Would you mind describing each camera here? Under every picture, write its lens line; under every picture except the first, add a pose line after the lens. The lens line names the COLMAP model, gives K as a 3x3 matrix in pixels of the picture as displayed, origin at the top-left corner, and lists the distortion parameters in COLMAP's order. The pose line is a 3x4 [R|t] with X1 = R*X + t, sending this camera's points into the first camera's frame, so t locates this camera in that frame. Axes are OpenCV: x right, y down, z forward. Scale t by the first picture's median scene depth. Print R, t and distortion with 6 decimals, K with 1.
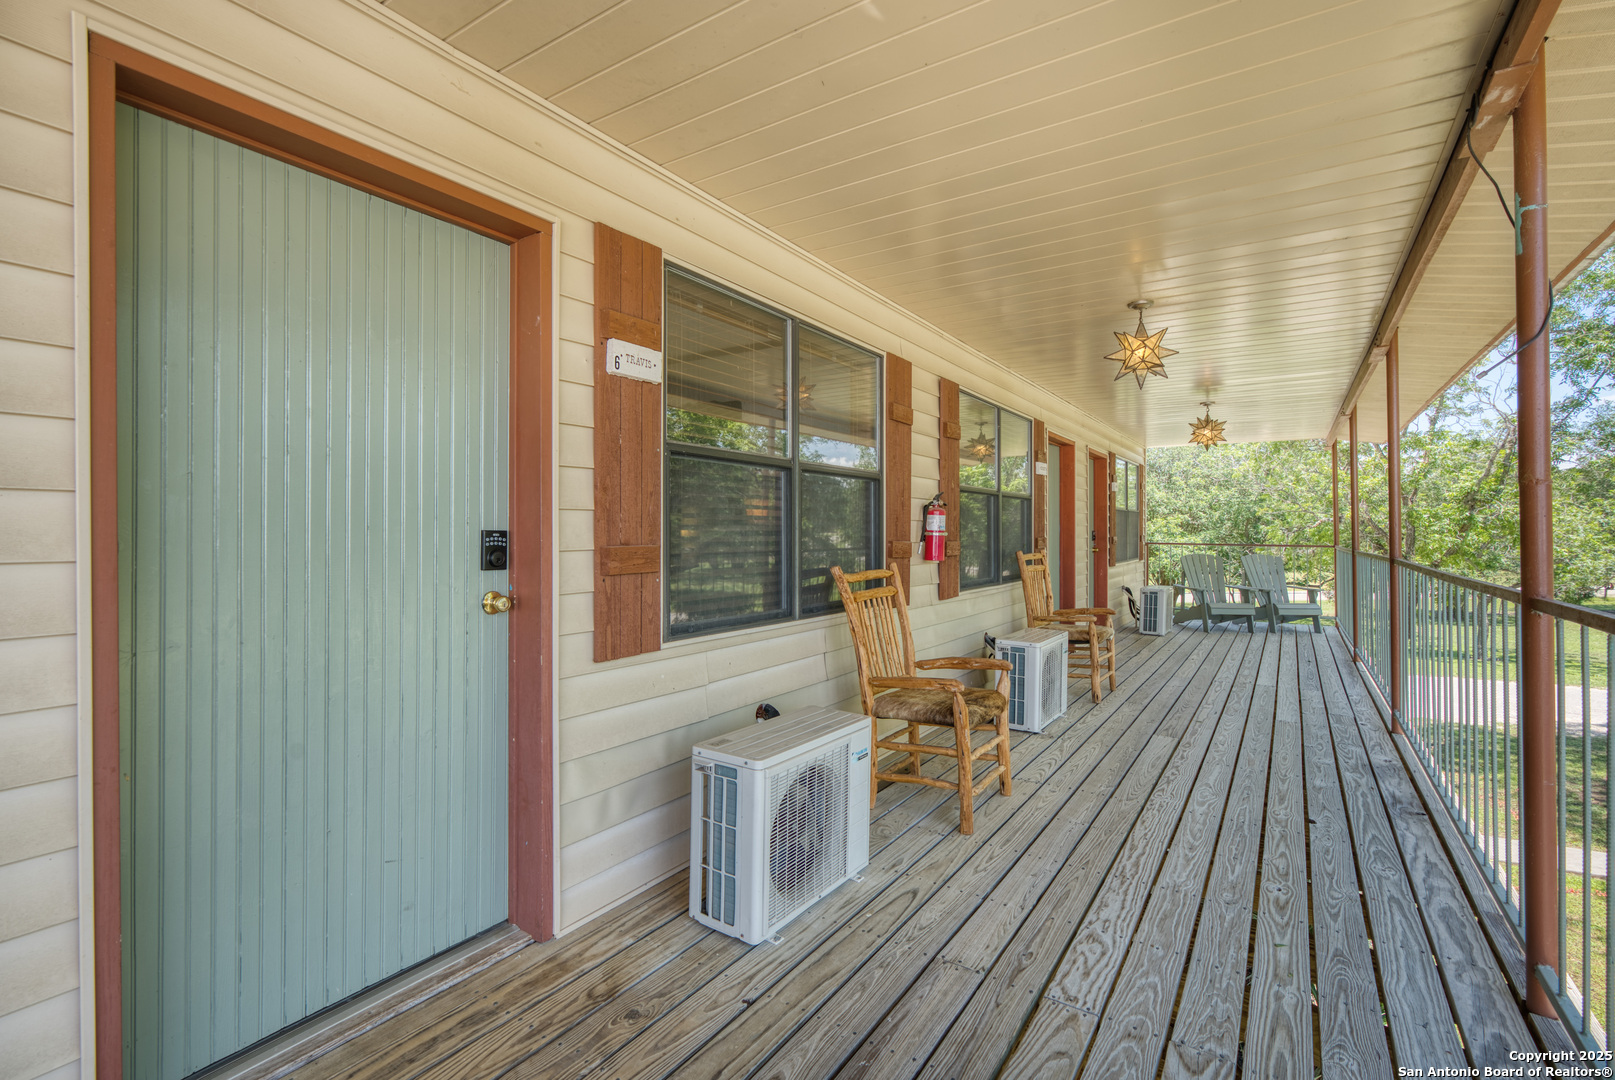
lens RADIAL K [[734.7, 0, 810.4], [0, 734.7, 532.2], [0, 0, 1]] dist [0.002797, 0.000089]
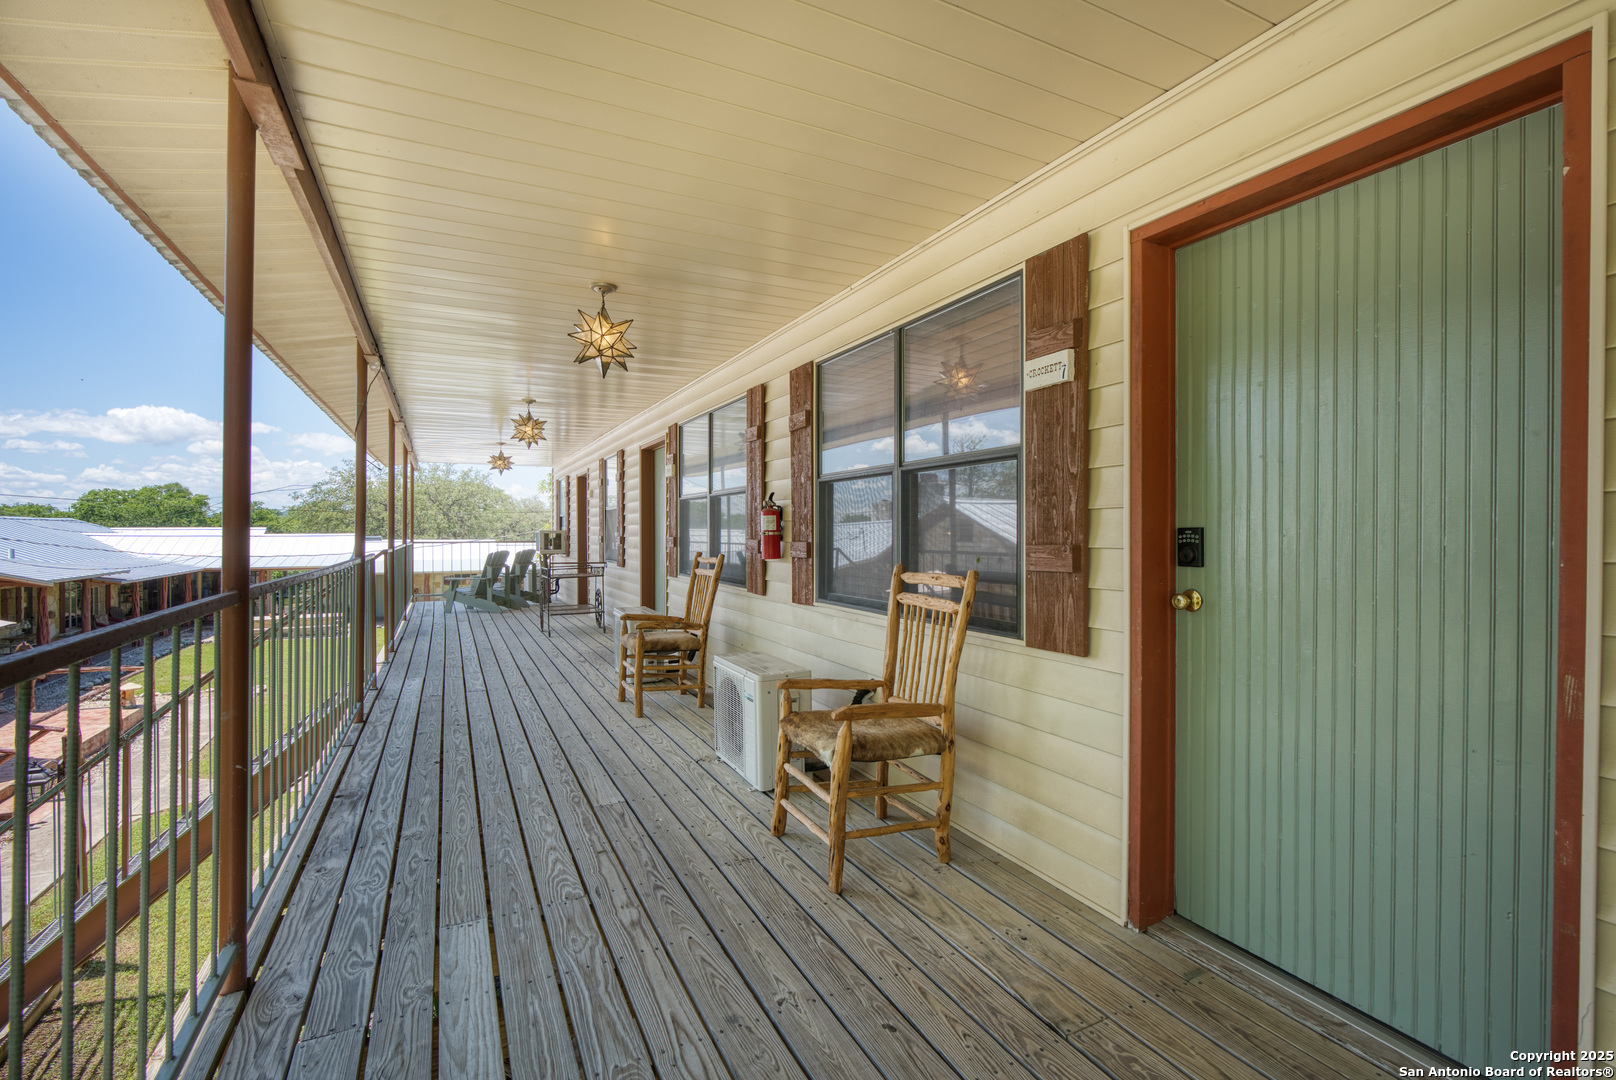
lens RADIAL K [[735.2, 0, 810.8], [0, 735.2, 536.0], [0, 0, 1]] dist [0.002797, 0.000089]
pose [[-0.507115, -0.002332, -0.861875, 1.272725], [-0.003102, 0.999995, -0.000880, 0.007263], [0.861873, 0.002228, -0.507119, 1.929119]]
